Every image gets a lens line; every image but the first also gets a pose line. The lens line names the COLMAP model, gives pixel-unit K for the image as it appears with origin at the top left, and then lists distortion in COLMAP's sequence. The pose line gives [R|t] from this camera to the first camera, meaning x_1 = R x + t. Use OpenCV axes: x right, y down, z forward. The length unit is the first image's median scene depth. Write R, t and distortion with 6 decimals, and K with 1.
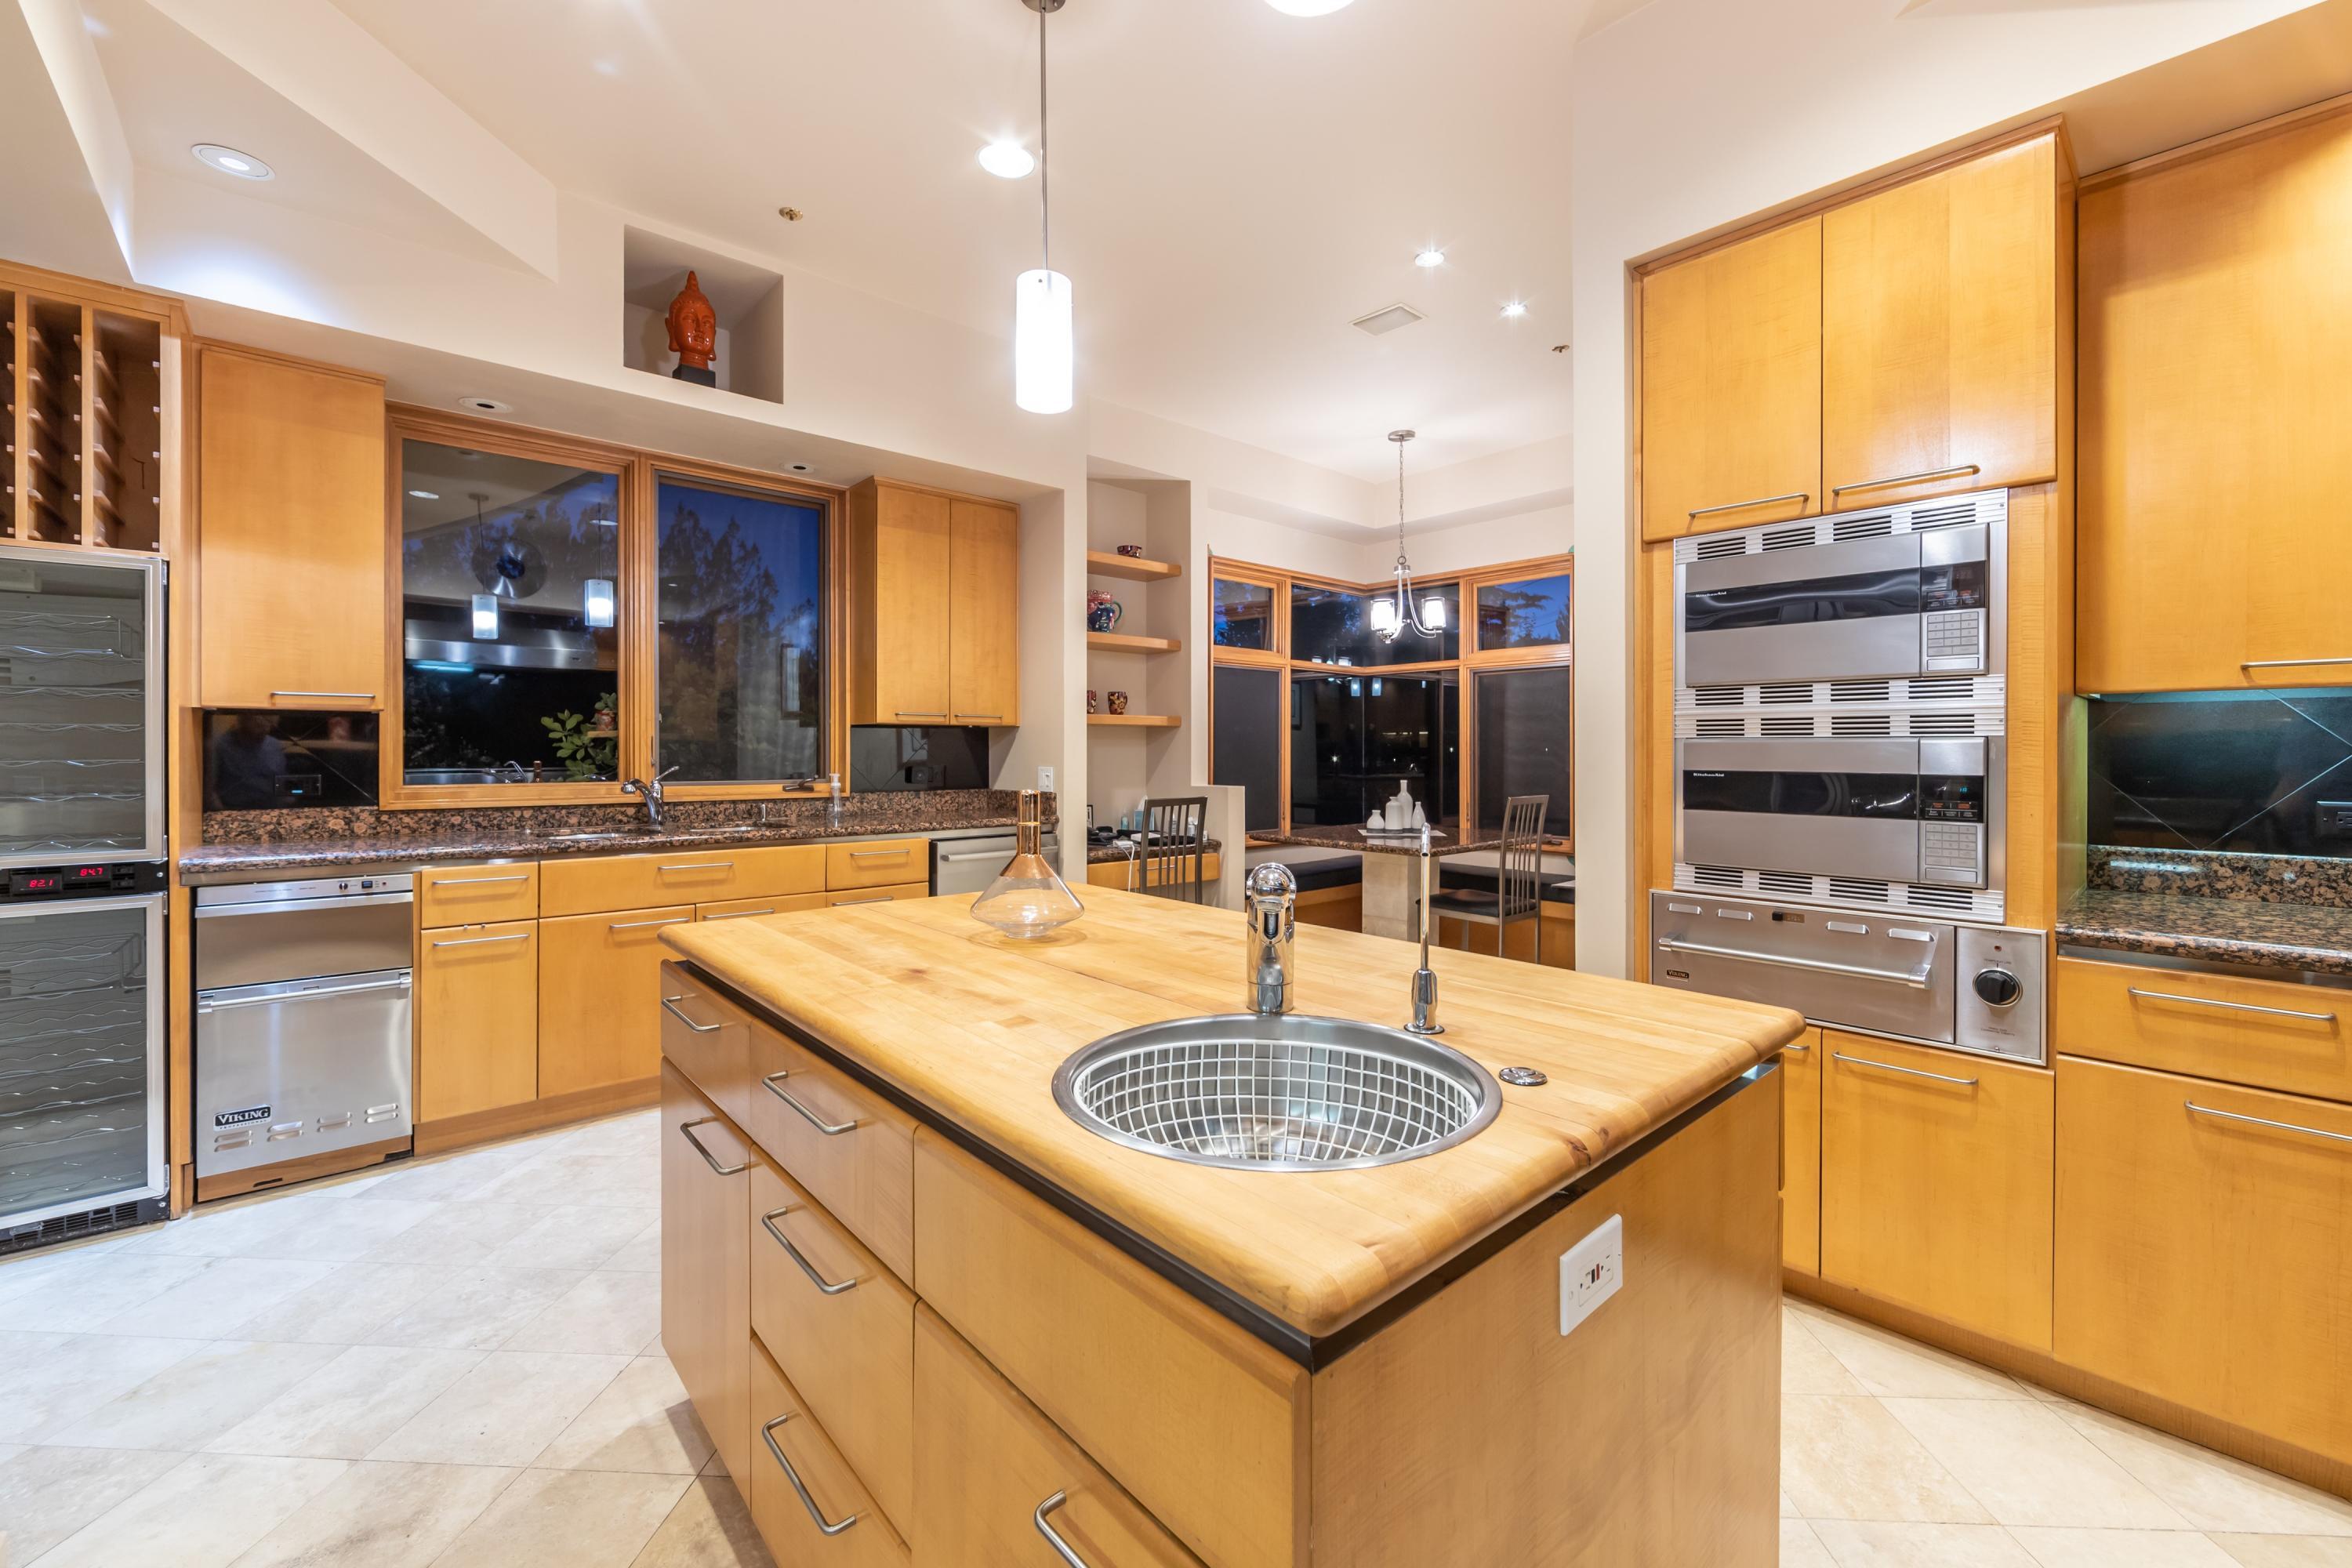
lens RADIAL K [[941.8, 0, 1184.3], [0, 941.8, 766.5], [0, 0, 1]] dist [-0.000464, -0.000006]
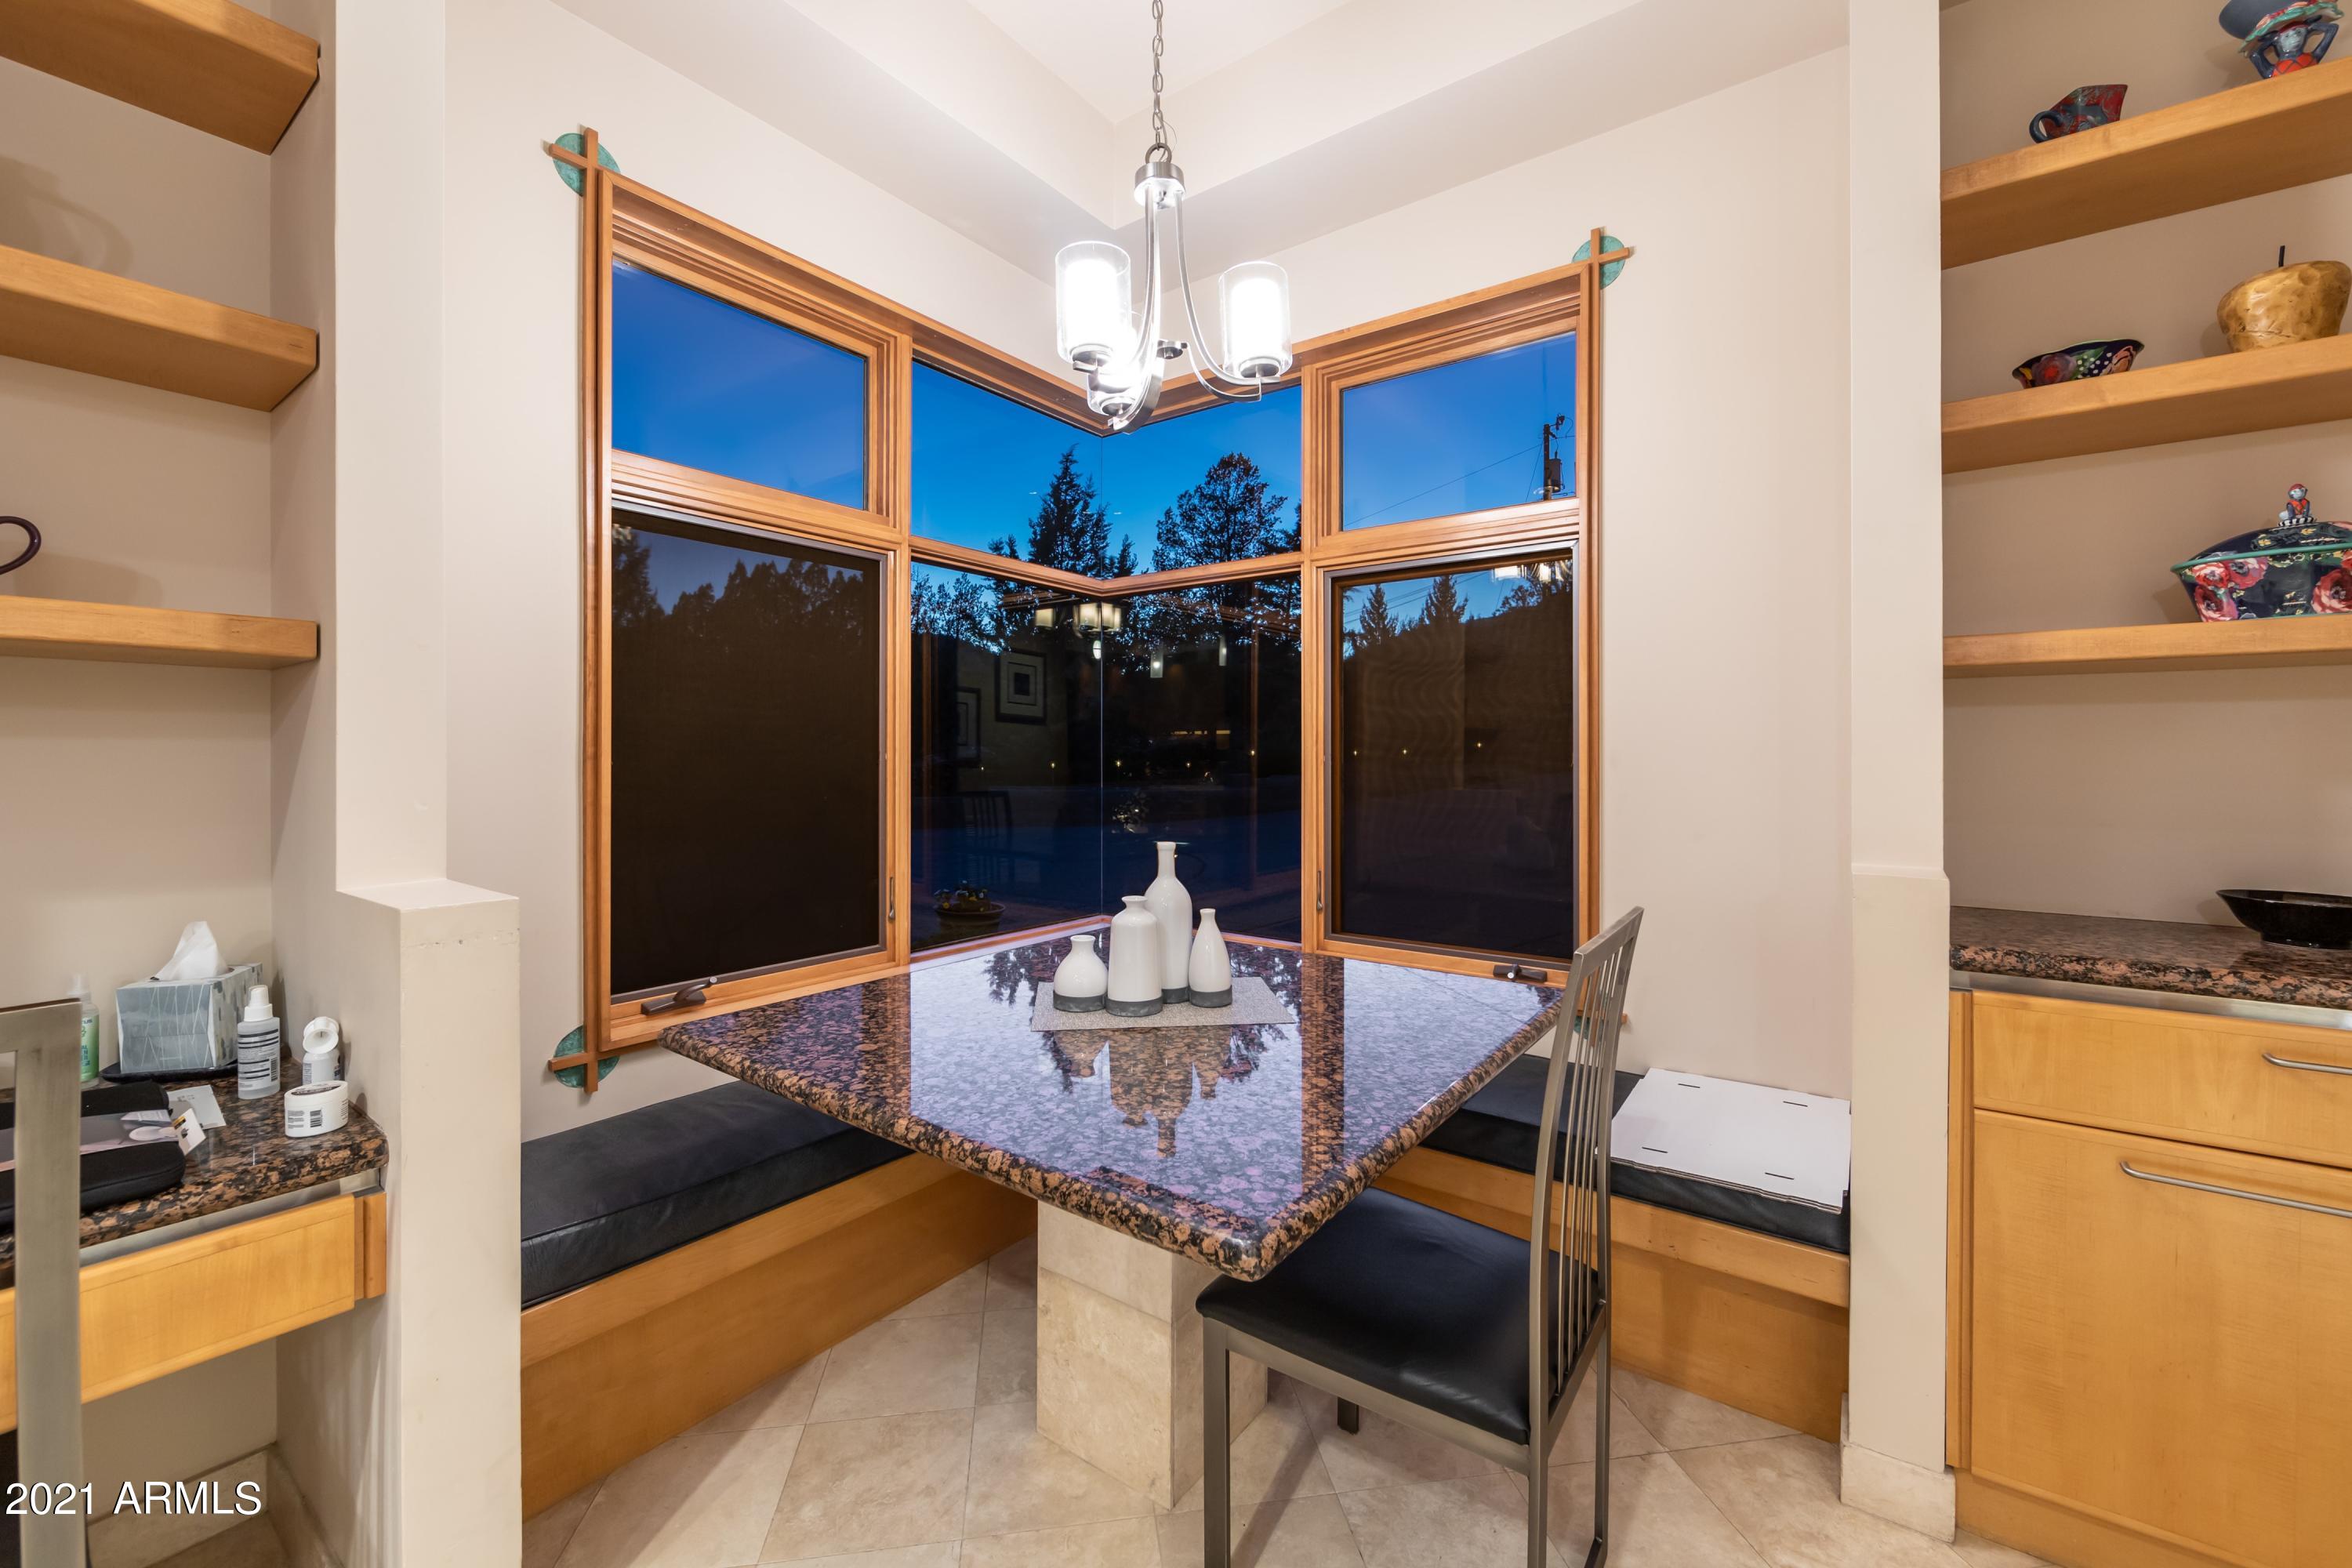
lens RADIAL K [[941.8, 0, 1177.9], [0, 941.8, 776.8], [0, 0, 1]] dist [-0.000464, -0.000006]
pose [[0.979841, 0.003493, 0.199748, 0.170390], [-0.002795, 0.999989, -0.003776, -0.007422], [-0.199759, 0.003142, 0.979840, 0.671765]]
